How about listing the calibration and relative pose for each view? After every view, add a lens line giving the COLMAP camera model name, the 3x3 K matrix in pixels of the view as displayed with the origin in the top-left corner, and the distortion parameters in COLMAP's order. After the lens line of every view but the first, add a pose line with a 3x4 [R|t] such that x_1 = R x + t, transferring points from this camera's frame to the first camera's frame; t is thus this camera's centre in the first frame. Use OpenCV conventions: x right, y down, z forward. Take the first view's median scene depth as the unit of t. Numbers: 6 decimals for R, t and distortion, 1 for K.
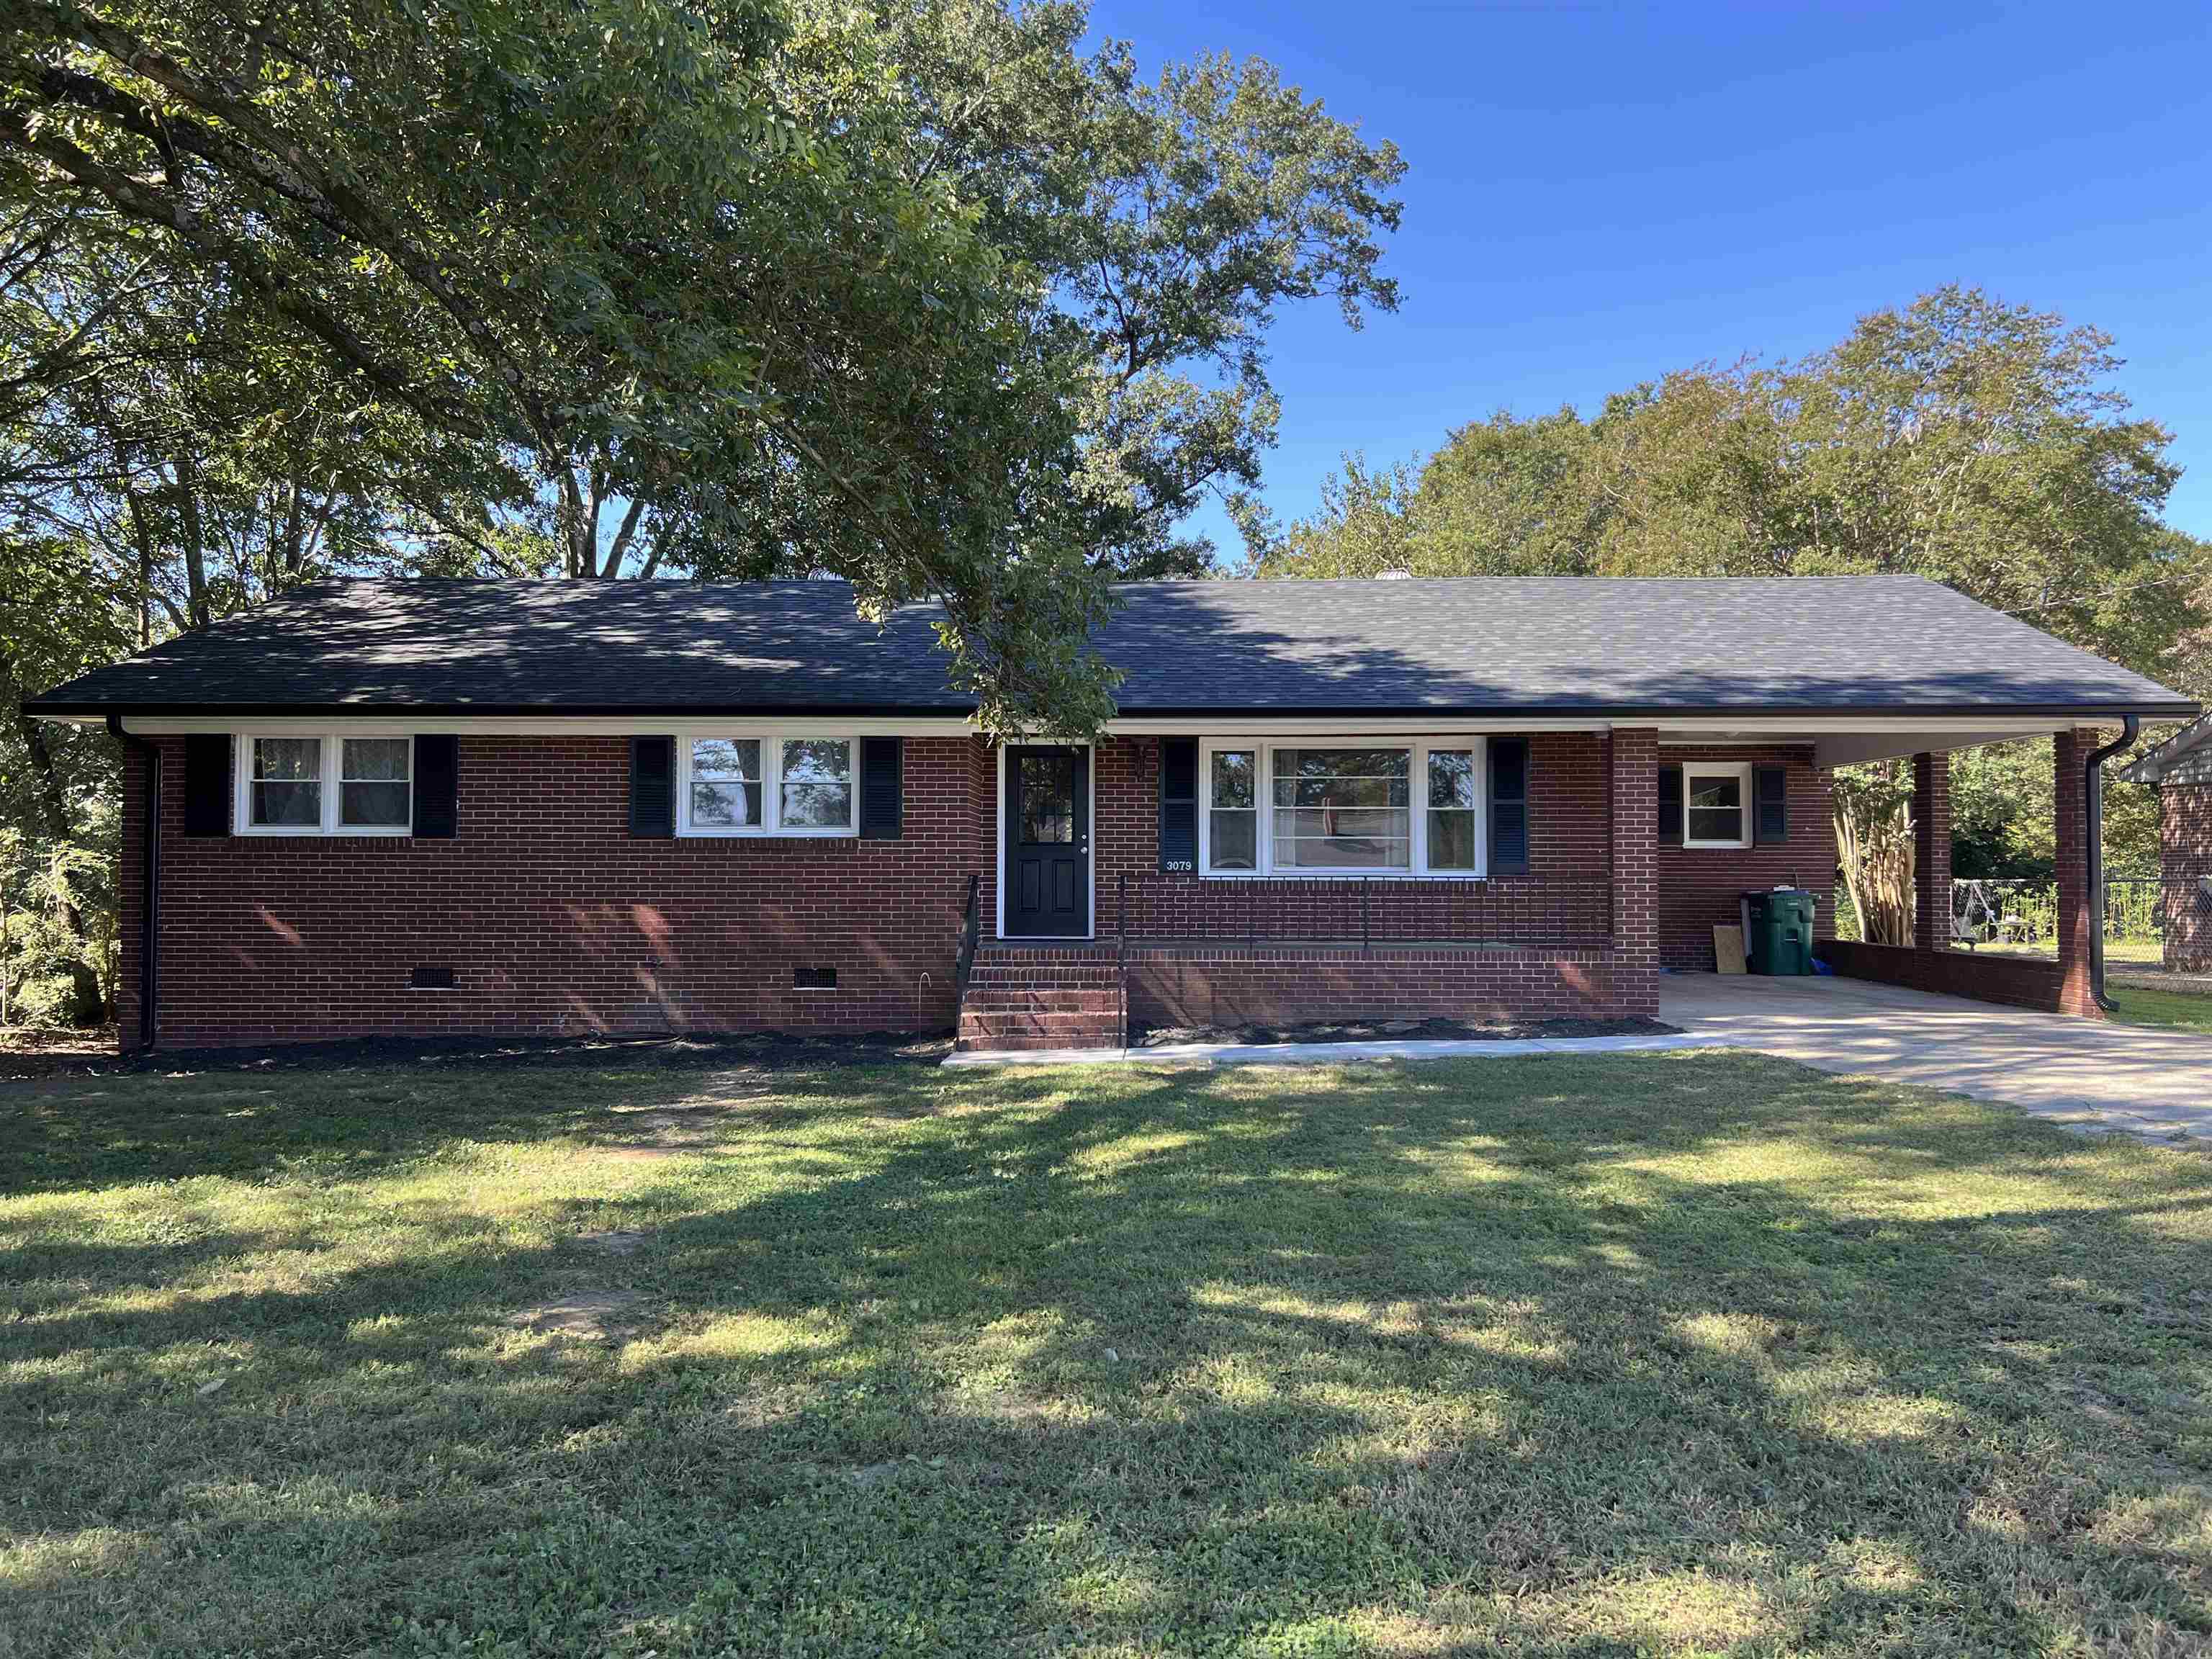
lens RADIAL K [[1653.7, 0, 1112.1], [0, 1653.7, 843.6], [0, 0, 1]] dist [0.093366, -0.138198]
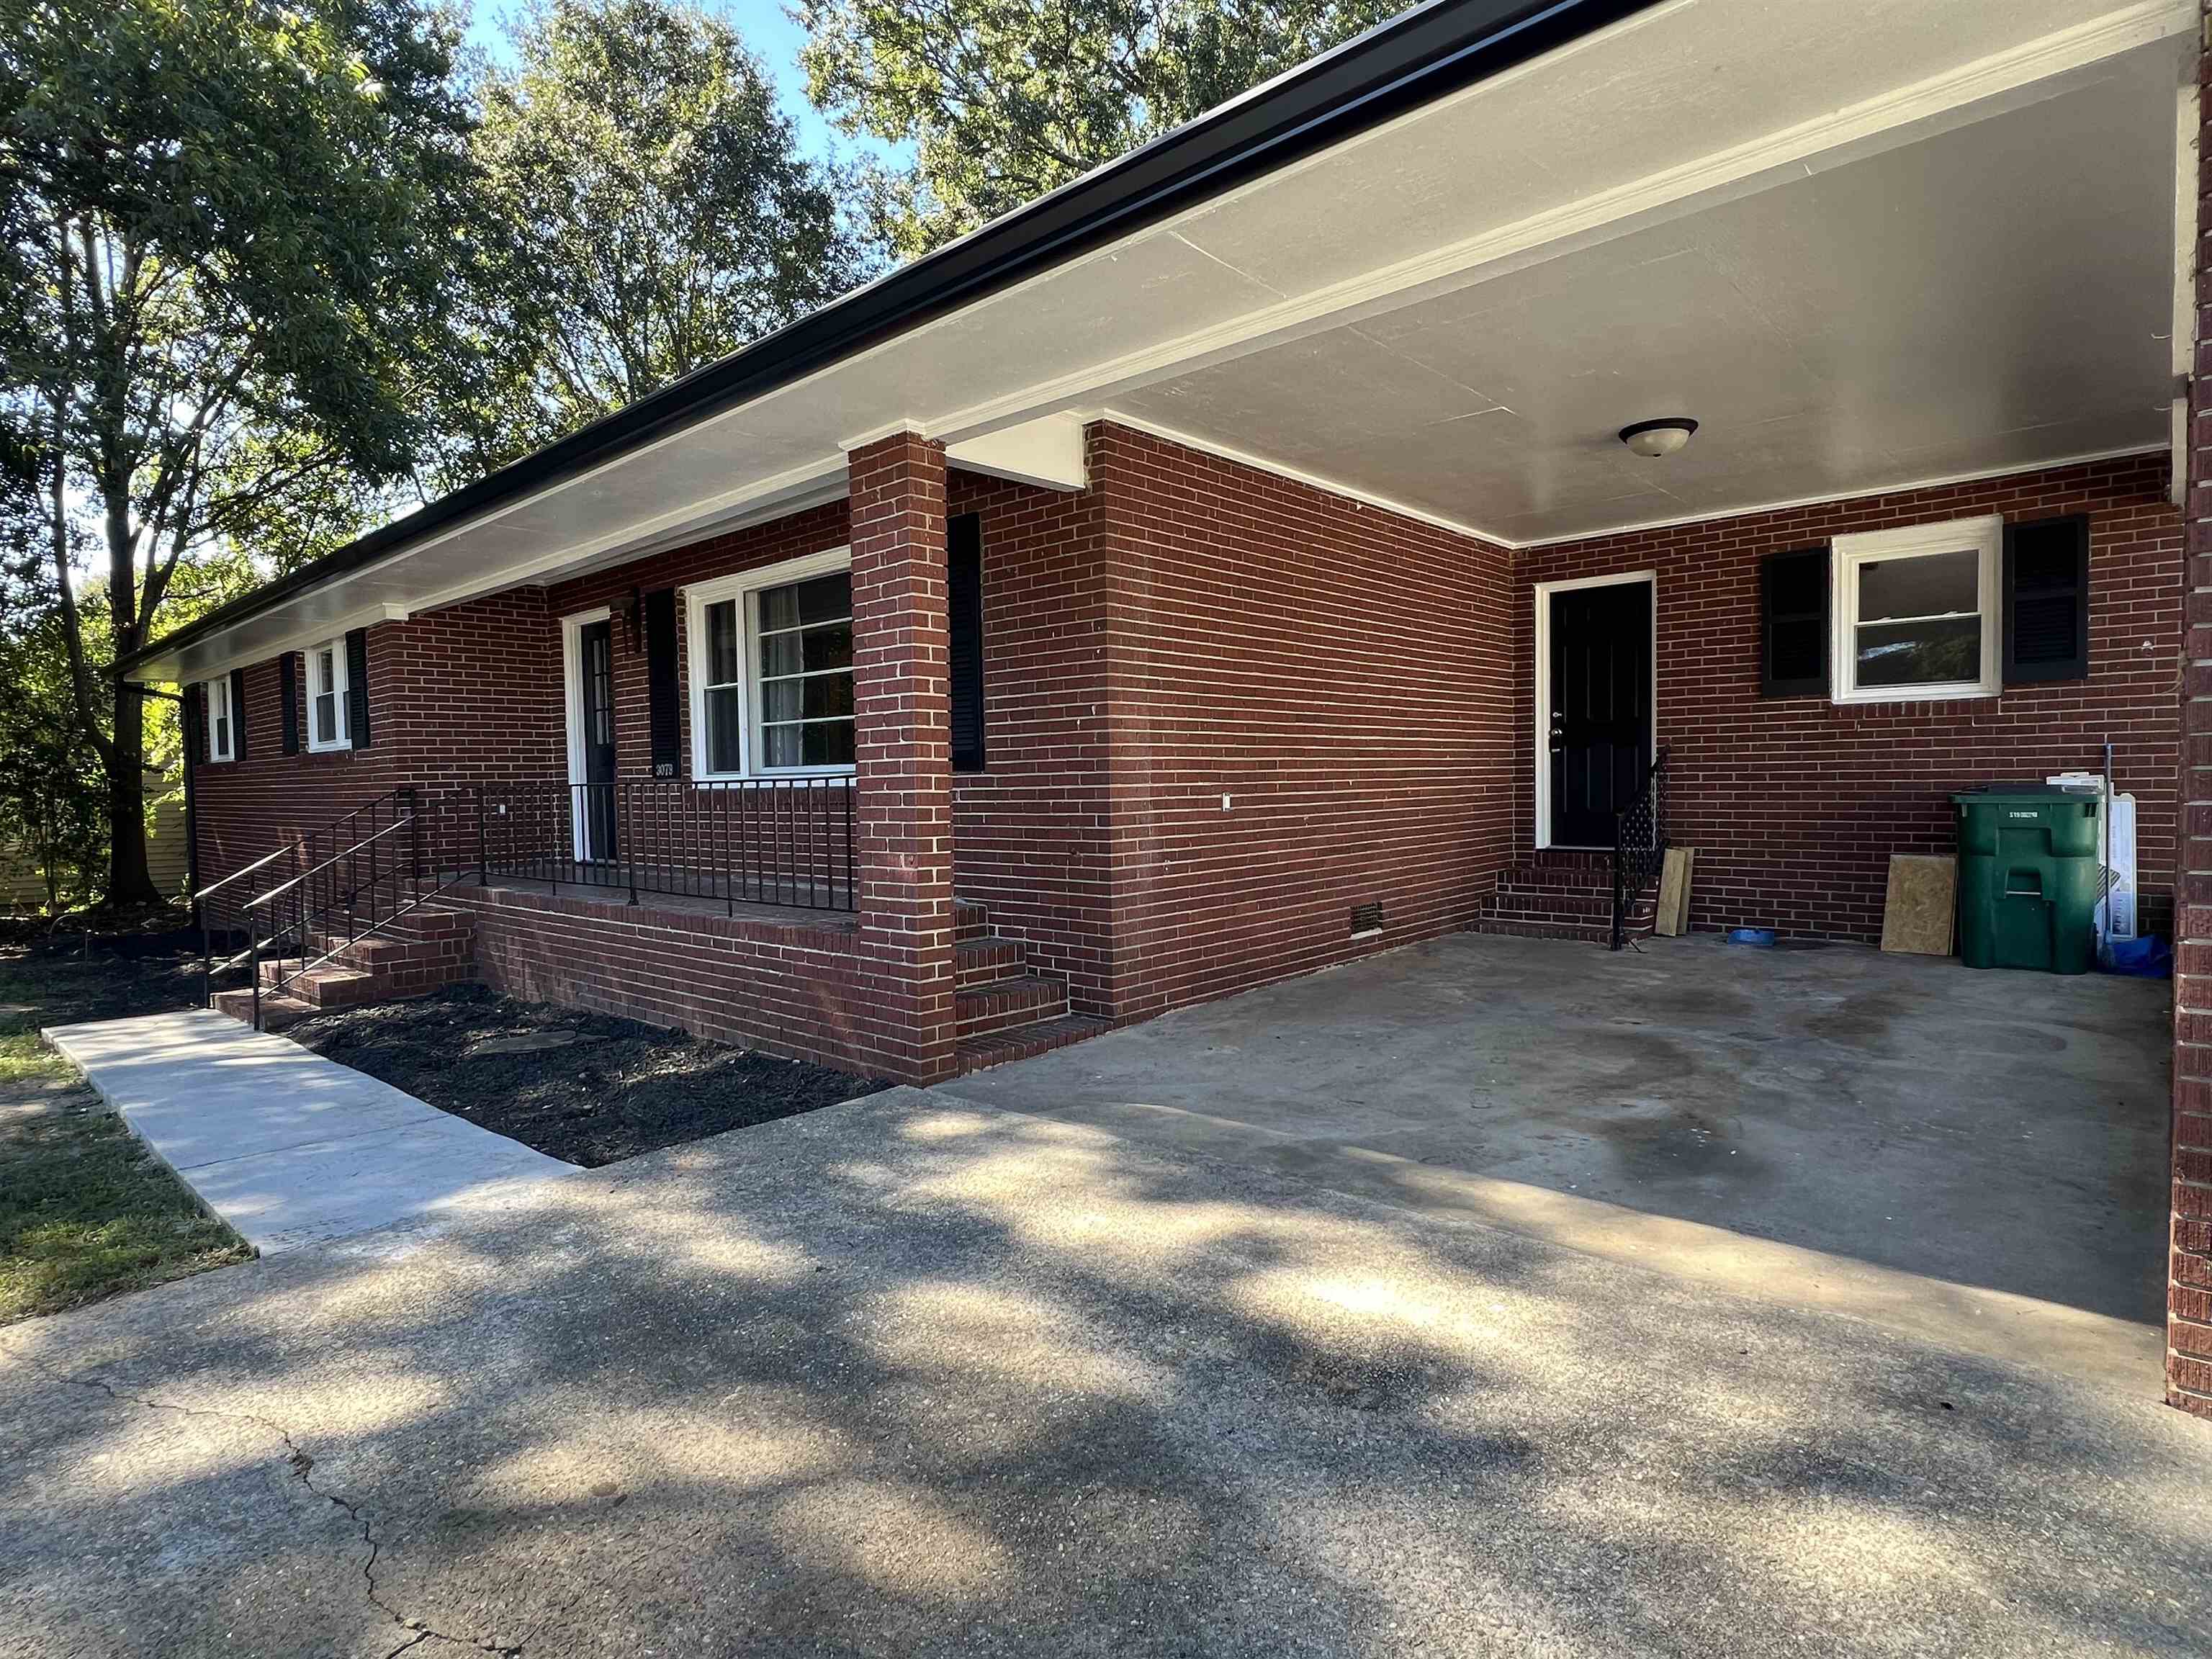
lens RADIAL K [[1167.9, 0, 1111.6], [0, 1167.9, 833.8], [0, 0, 1]] dist [0.019613, -0.000025]
pose [[0.756008, 0.013935, -0.654414, 0.520761], [0.032202, 0.997771, 0.058447, 0.017349], [0.653769, -0.065260, 0.753875, 0.733695]]
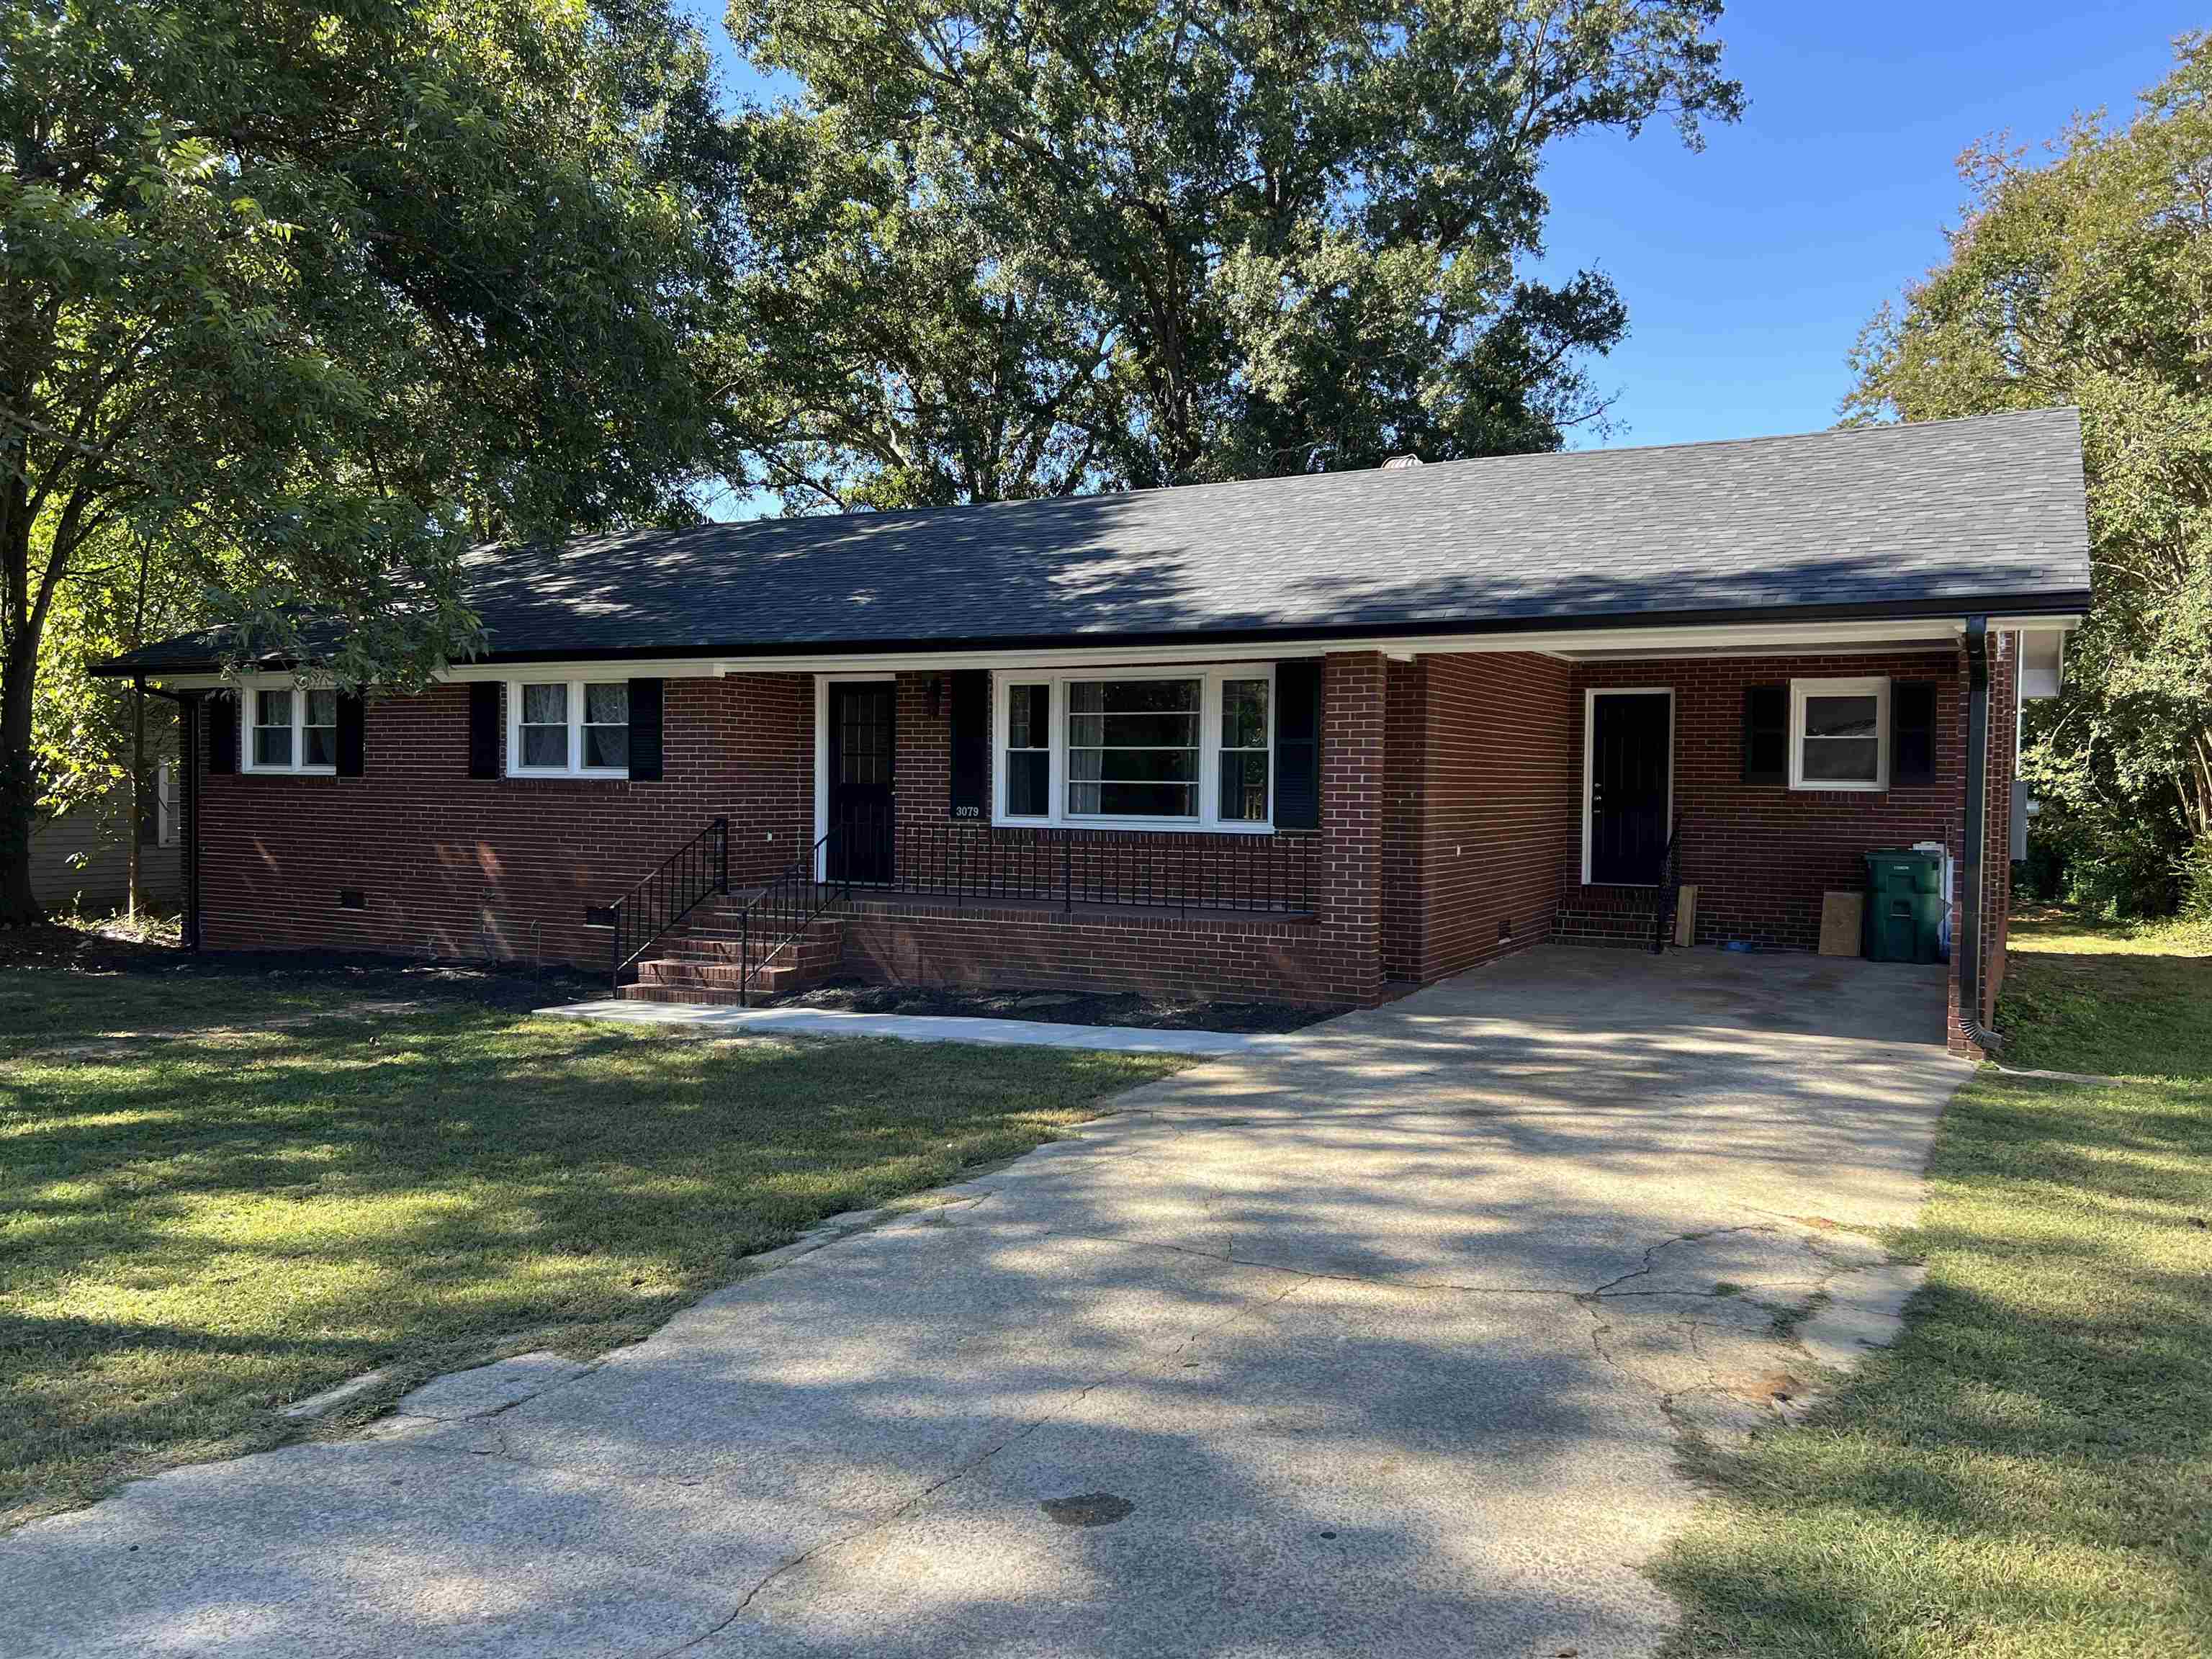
lens RADIAL K [[1653.7, 0, 1112.1], [0, 1653.7, 843.6], [0, 0, 1]] dist [0.093366, -0.138198]
pose [[0.884640, 0.023926, -0.465660, 0.537551], [0.000019, 0.998681, 0.051351, -0.016255], [0.466275, -0.045436, 0.883472, 0.220512]]
